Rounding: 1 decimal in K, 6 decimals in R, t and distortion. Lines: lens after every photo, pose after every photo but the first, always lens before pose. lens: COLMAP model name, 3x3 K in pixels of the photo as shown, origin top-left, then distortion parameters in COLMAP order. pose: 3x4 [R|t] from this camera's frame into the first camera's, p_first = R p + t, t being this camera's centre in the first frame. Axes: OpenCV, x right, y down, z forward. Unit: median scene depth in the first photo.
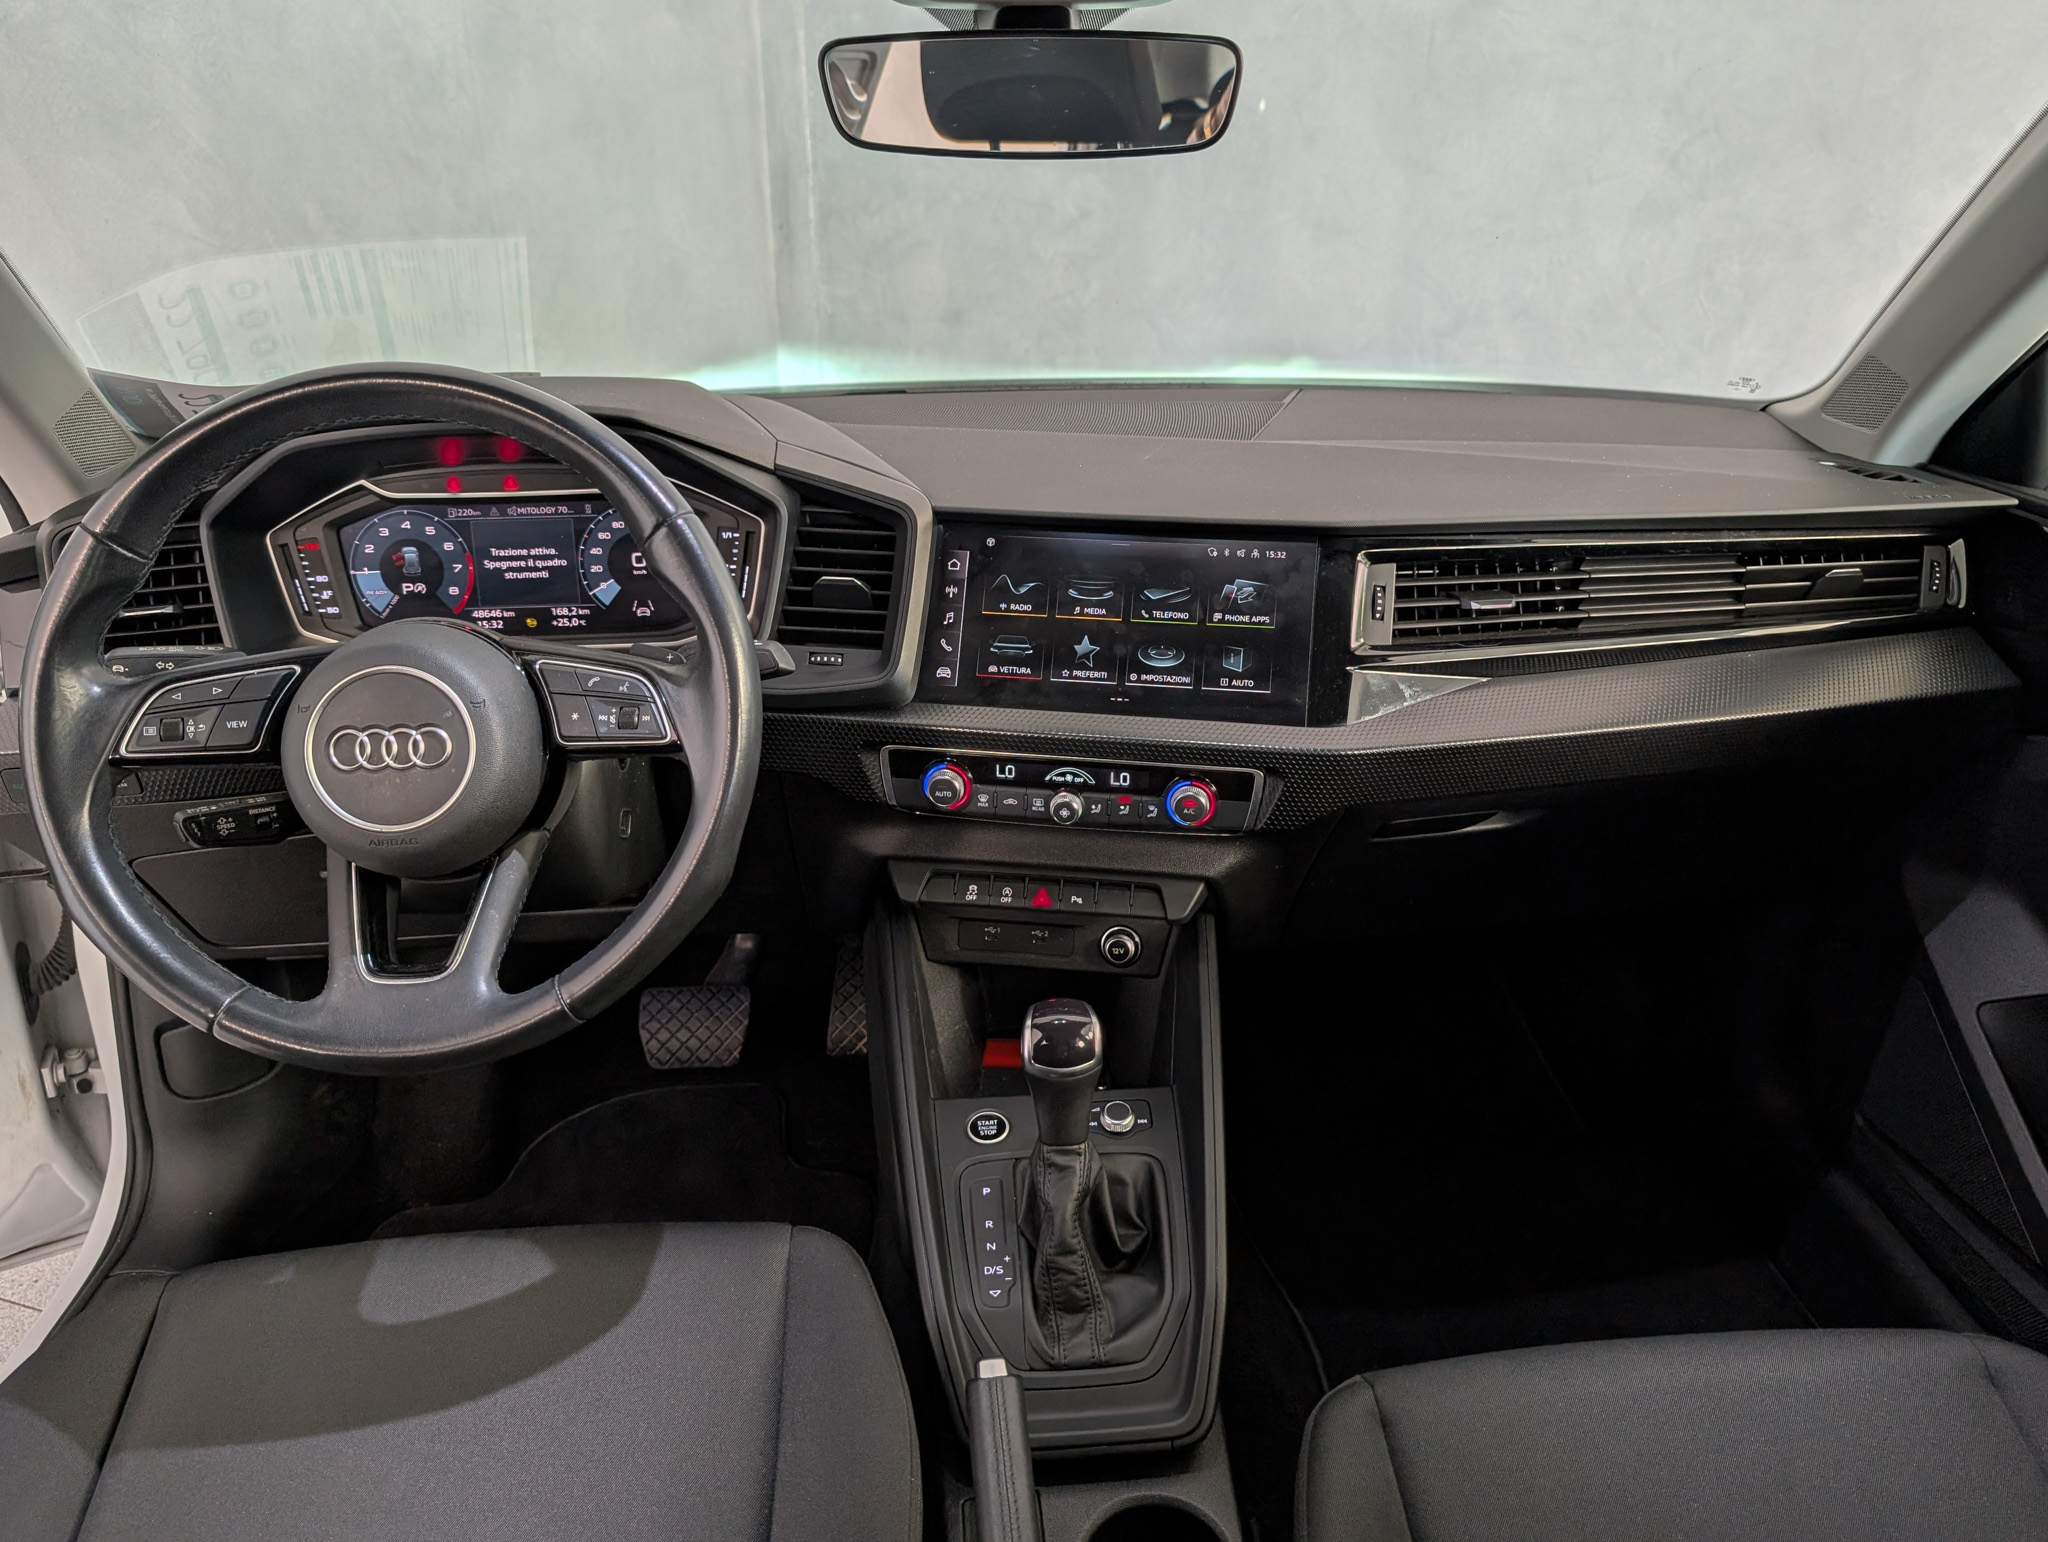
lens RADIAL K [[1523.7, 0, 1091.8], [0, 1523.7, 721.7], [0, 0, 1]] dist [0.051156, -0.119585]
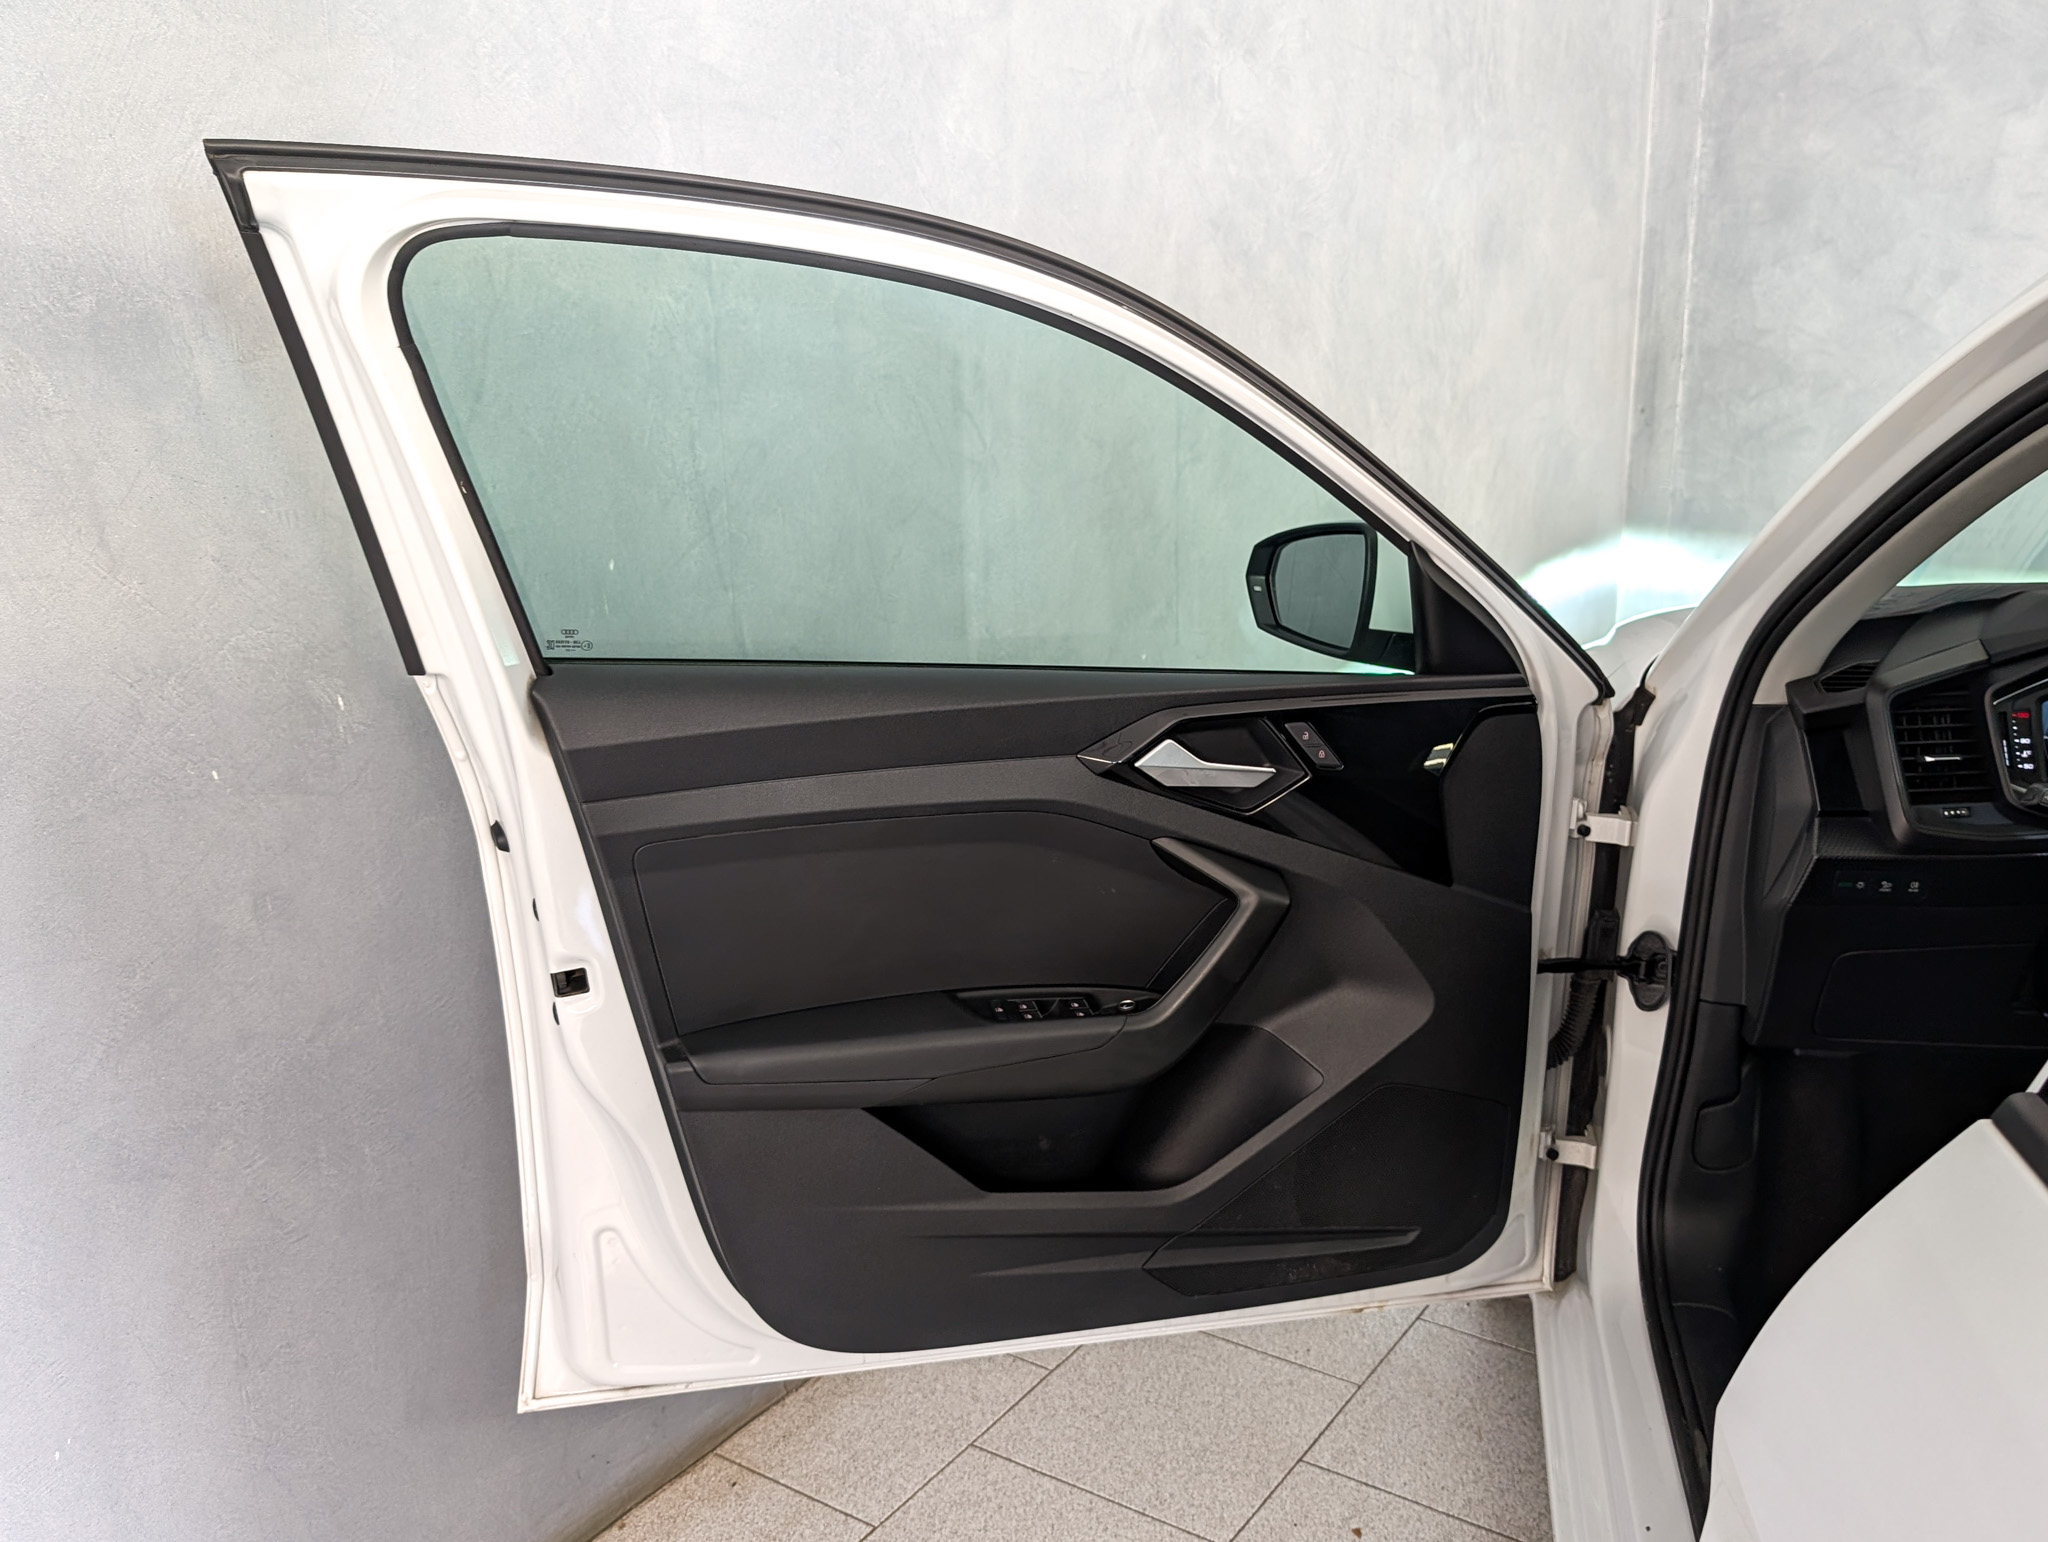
lens RADIAL K [[1810.0, 0, 1114.2], [0, 1810.0, 744.9], [0, 0, 1]] dist [-0.003256, 0.013558]
pose [[0.966937, 0.056703, -0.248633, -0.879505], [-0.084387, 0.991185, -0.102136, 0.128154], [0.240650, 0.119741, 0.963198, -0.628387]]
